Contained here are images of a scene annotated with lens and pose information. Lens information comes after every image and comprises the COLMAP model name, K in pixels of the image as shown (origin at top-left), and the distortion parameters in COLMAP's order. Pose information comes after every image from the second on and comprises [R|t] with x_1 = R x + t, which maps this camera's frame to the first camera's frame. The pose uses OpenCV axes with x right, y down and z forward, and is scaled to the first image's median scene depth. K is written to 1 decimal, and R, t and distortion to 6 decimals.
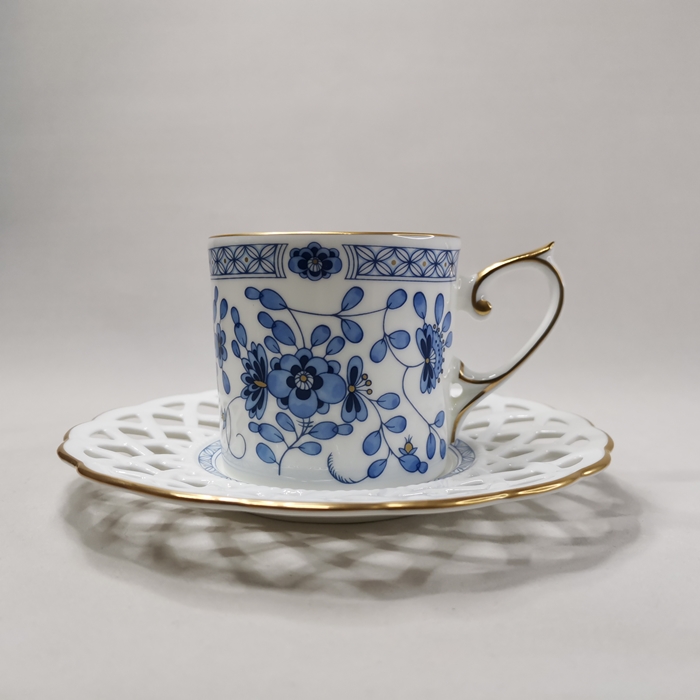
lens RADIAL K [[722.7, 0, 350.0], [0, 722.7, 350.0], [0, 0, 1]] dist [0.071298, -0.172726]
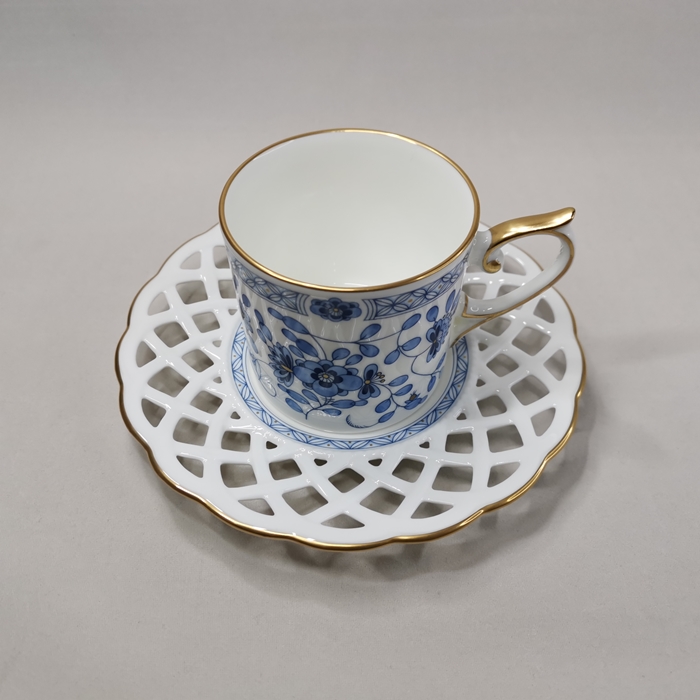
lens RADIAL K [[722.7, 0, 350.0], [0, 722.7, 350.0], [0, 0, 1]] dist [0.071298, -0.172726]
pose [[0.999764, -0.011176, 0.018641, -0.046225], [-0.004452, 0.734183, 0.678937, -0.763110], [-0.021274, -0.678860, 0.733960, 0.185289]]
